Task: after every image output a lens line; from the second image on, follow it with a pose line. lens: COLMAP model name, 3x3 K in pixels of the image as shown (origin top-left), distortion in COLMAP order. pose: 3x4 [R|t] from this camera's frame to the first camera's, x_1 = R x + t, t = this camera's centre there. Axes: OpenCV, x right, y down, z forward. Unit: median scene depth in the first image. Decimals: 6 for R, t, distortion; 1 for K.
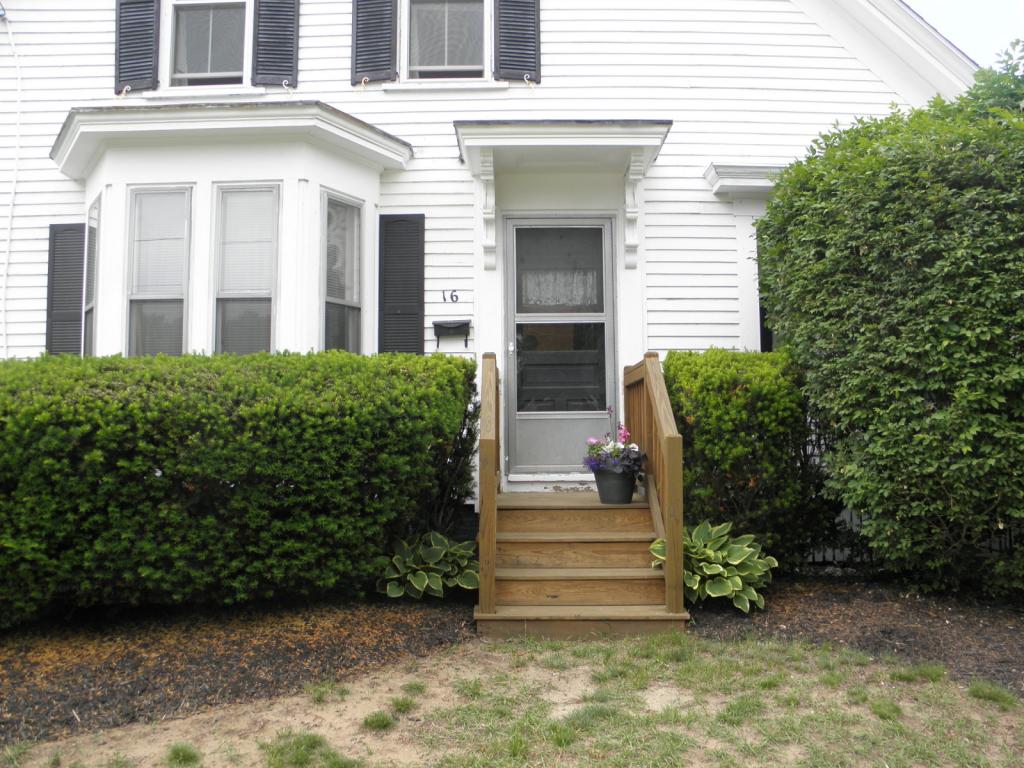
lens RADIAL K [[849.6, 0, 511.1], [0, 849.6, 383.1], [0, 0, 1]] dist [-0.017570, 0.021513]
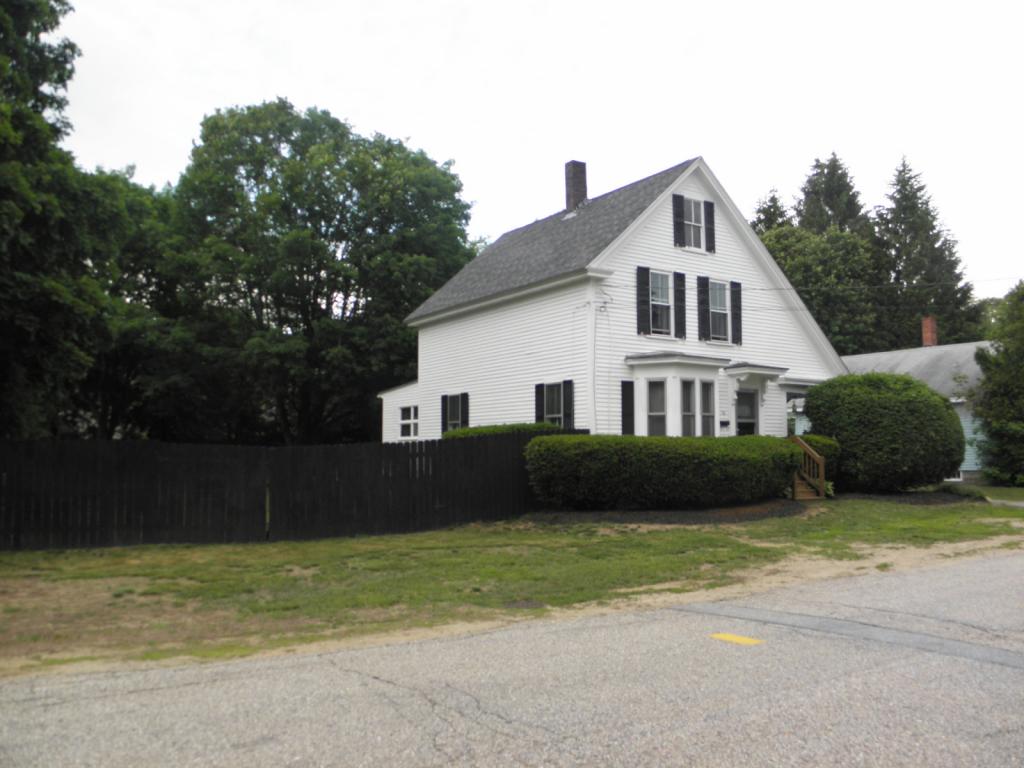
lens RADIAL K [[849.6, 0, 512.9], [0, 849.6, 384.9], [0, 0, 1]] dist [-0.017570, 0.021513]
pose [[0.794780, 0.048187, 0.604982, -2.562890], [-0.040916, 0.998829, -0.025805, -0.091666], [-0.605517, -0.004244, 0.795821, -1.004360]]
